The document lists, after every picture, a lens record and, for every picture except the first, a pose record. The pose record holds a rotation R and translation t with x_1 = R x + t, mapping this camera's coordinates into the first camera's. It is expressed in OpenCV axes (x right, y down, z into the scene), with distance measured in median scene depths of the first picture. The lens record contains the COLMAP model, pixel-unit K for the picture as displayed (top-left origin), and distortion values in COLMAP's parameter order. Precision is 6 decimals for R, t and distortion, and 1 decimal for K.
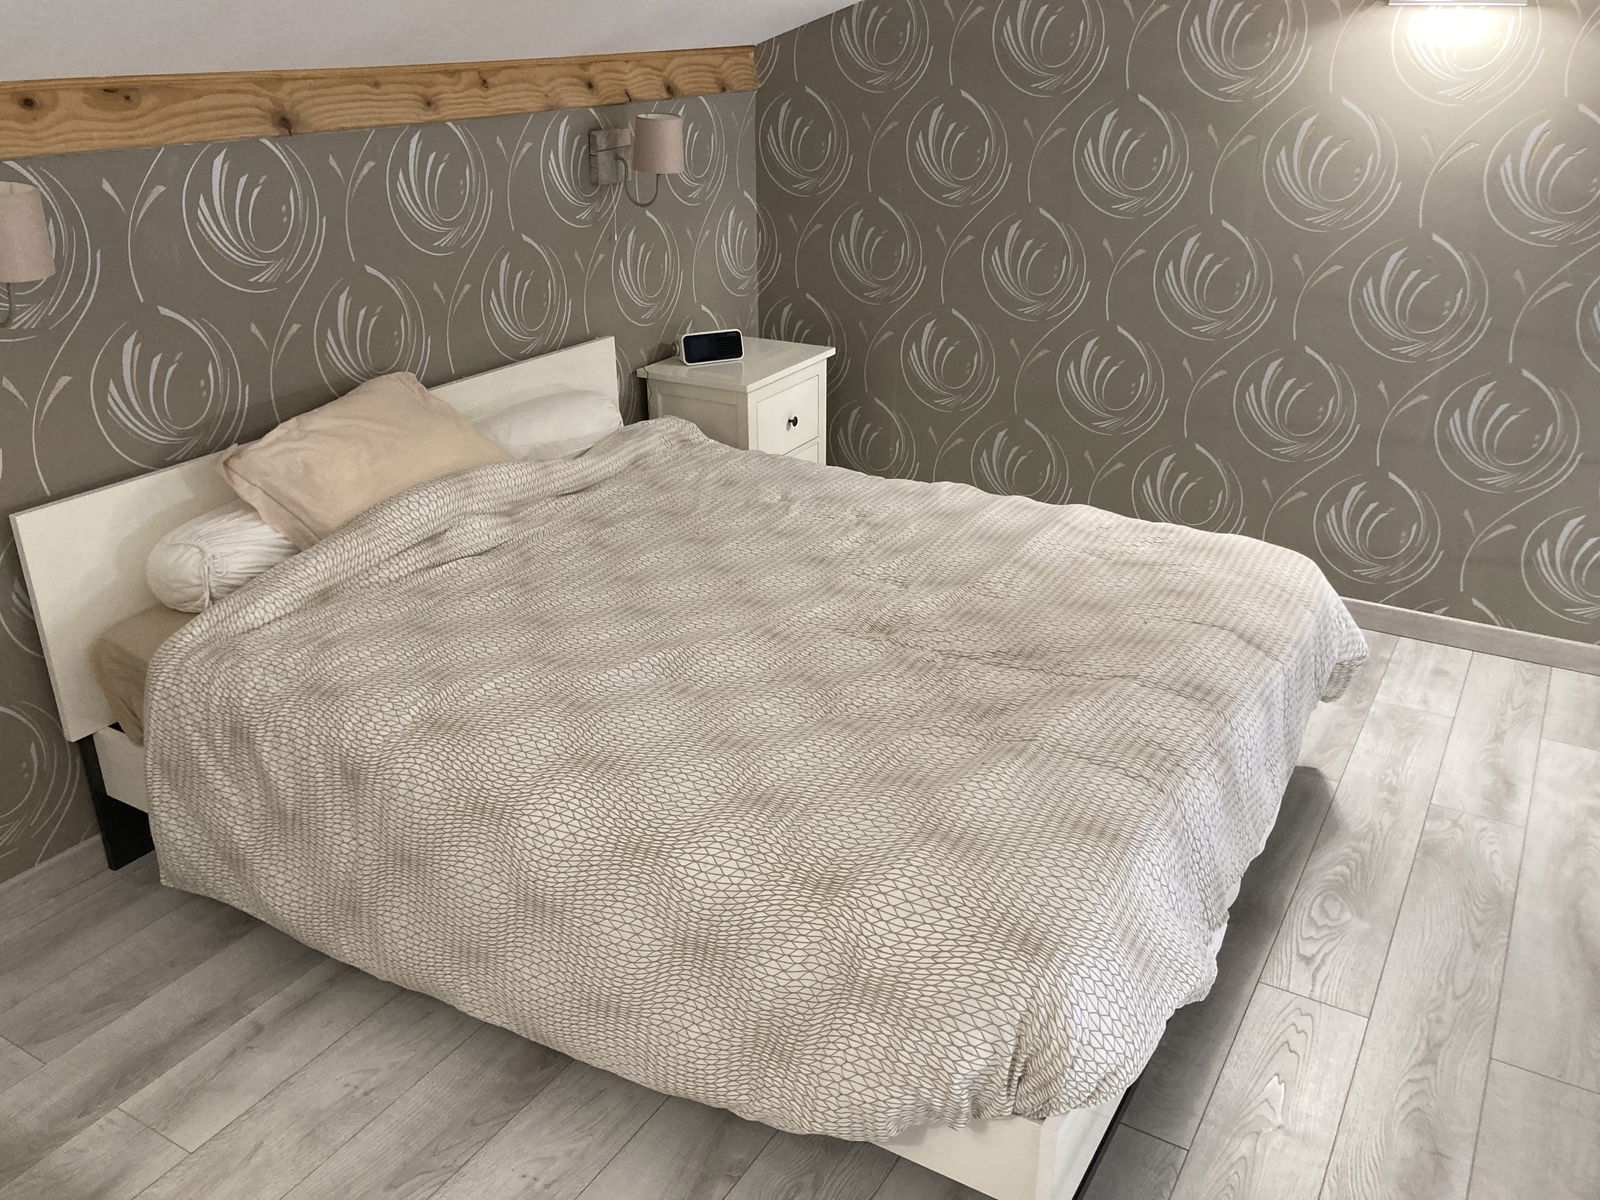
lens RADIAL K [[1292.5, 0, 795.6], [0, 1292.5, 577.5], [0, 0, 1]] dist [0.029247, 0.002511]
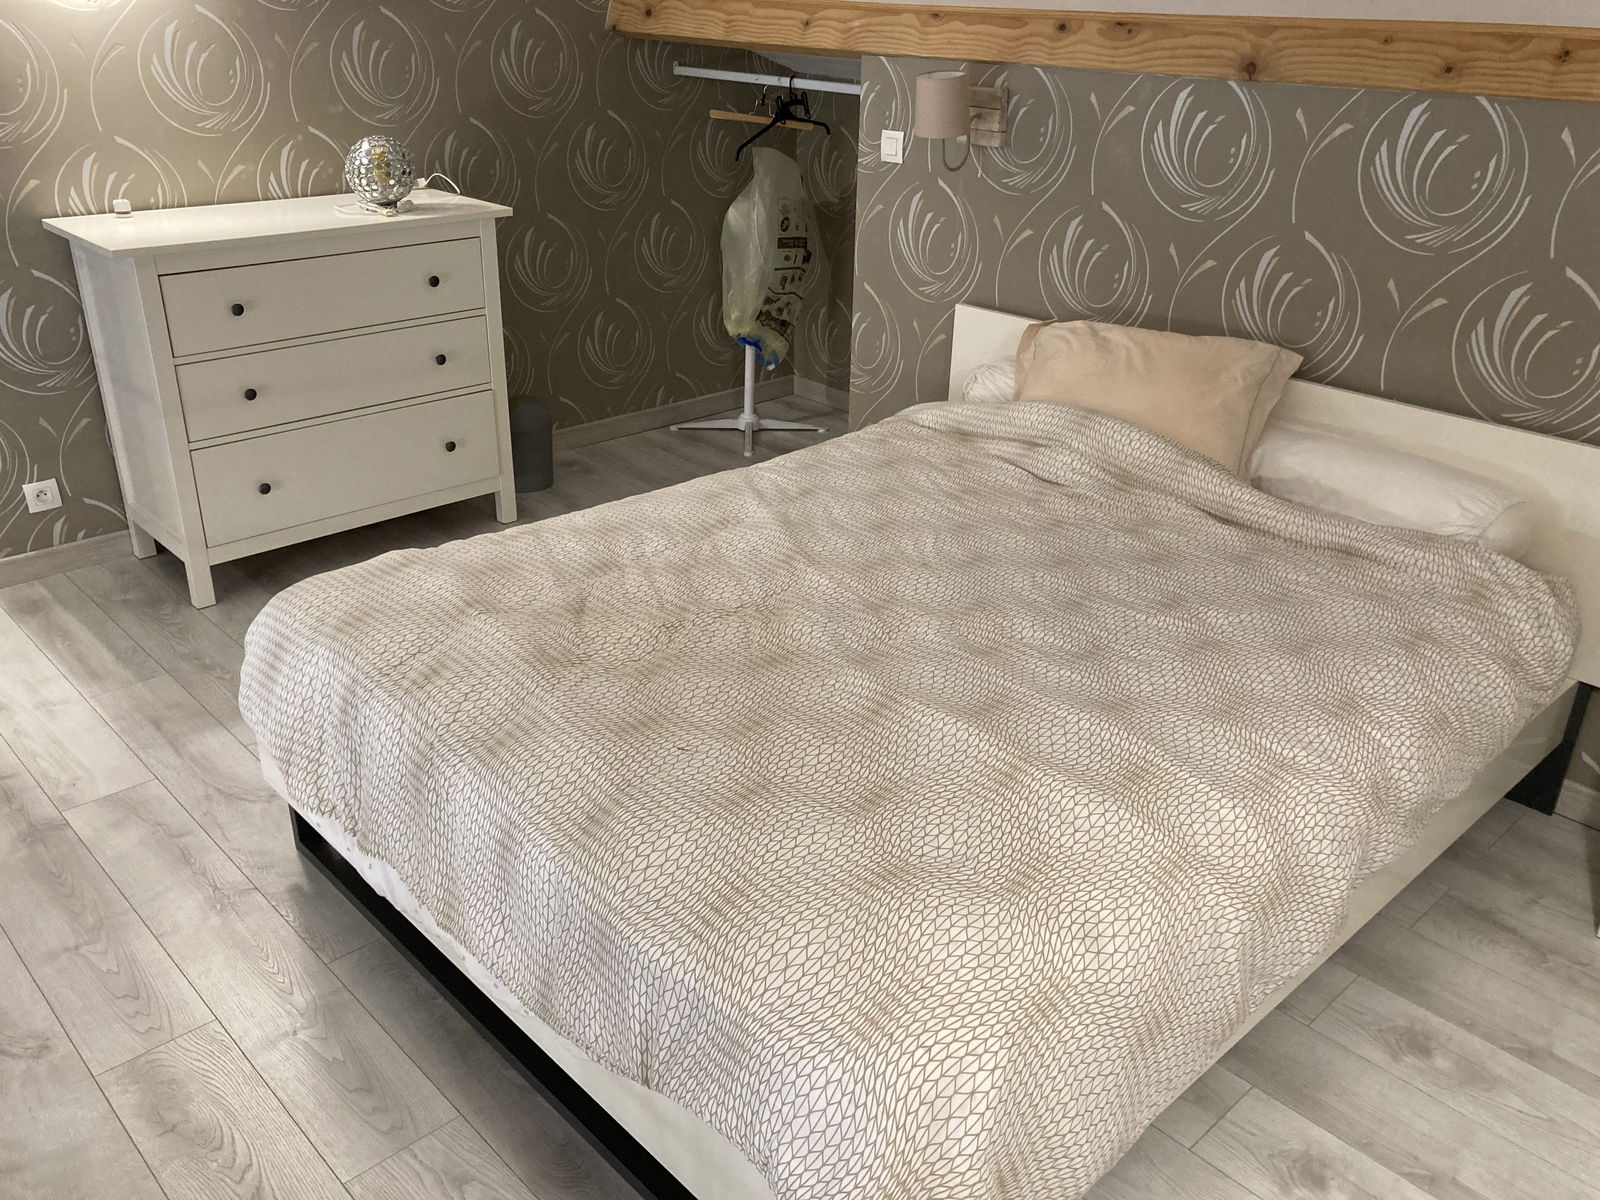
lens RADIAL K [[1332.6, 0, 800.0], [0, 1332.6, 600.0], [0, 0, 1]] dist [0.070367, -0.054654]
pose [[-0.268846, 0.421468, -0.866076, 0.819086], [-0.389527, 0.774792, 0.497962, -0.418722], [0.880903, 0.471234, -0.044126, 0.933758]]
